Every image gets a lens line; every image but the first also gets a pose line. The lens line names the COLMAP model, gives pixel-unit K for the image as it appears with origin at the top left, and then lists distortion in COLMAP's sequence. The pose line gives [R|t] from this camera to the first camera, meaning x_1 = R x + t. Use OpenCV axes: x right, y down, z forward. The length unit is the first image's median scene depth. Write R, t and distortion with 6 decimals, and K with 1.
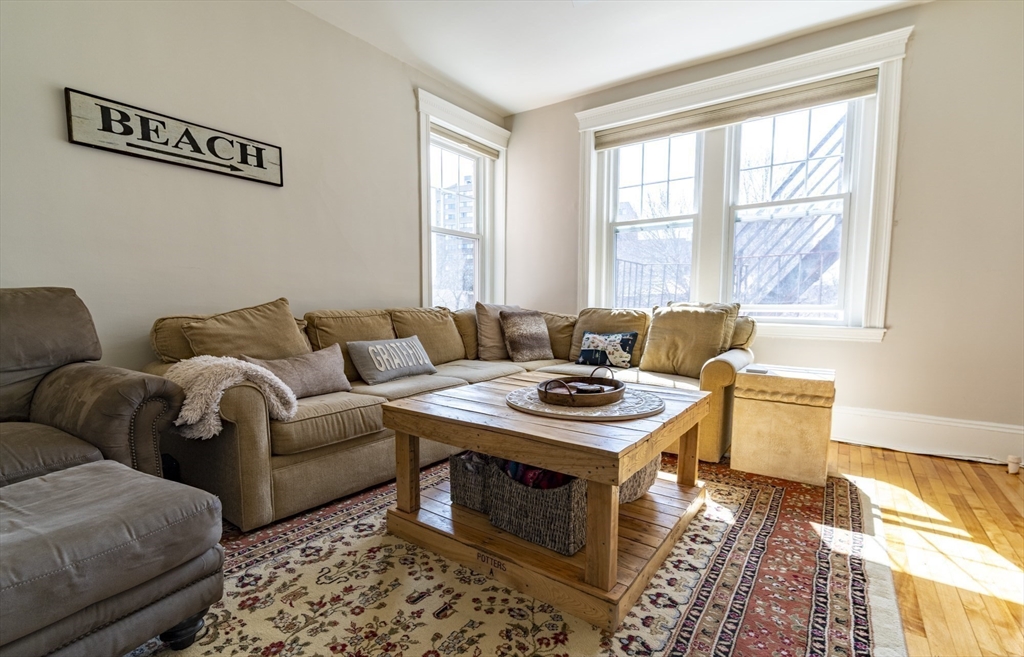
lens RADIAL K [[459.0, 0, 526.7], [0, 459.0, 345.3], [0, 0, 1]] dist [-0.005590, 0.001392]
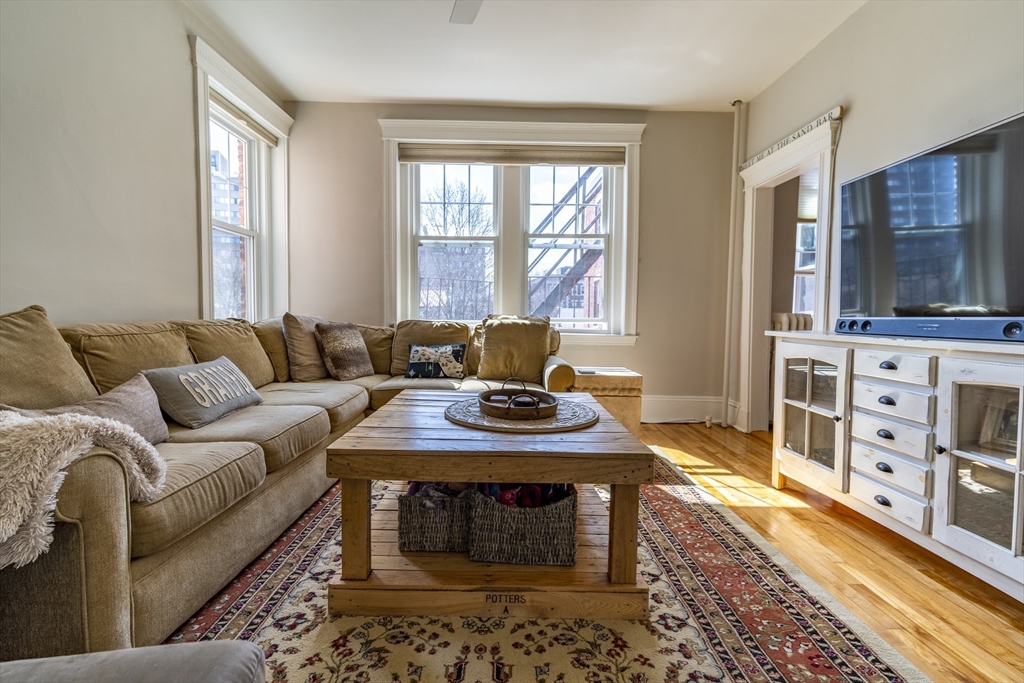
lens RADIAL K [[442.7, 0, 508.8], [0, 442.7, 339.9], [0, 0, 1]] dist [-0.005044, 0.001094]
pose [[0.818575, -0.024875, 0.573860, -0.364143], [0.042292, 0.998960, -0.017024, -0.021010], [-0.572840, 0.038205, 0.818776, 0.159240]]
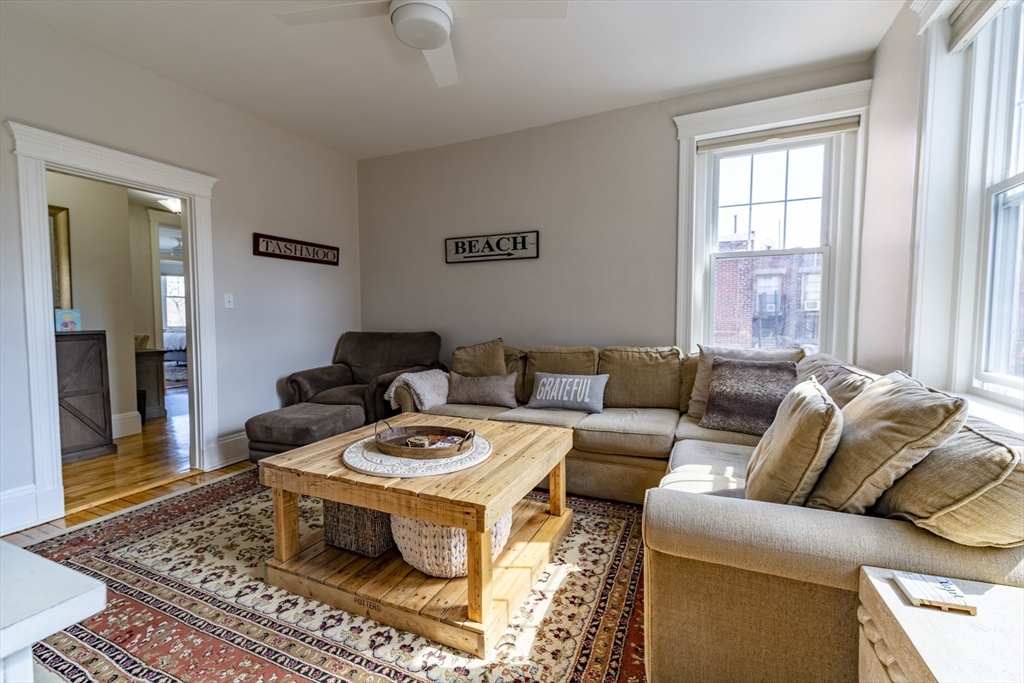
lens RADIAL K [[442.7, 0, 511.6], [0, 442.7, 340.1], [0, 0, 1]] dist [-0.005044, 0.001094]
pose [[0.182847, 0.048217, -0.981958, 0.929584], [-0.083550, 0.995946, 0.033346, -0.151951], [0.979585, 0.075945, 0.186134, 0.788789]]
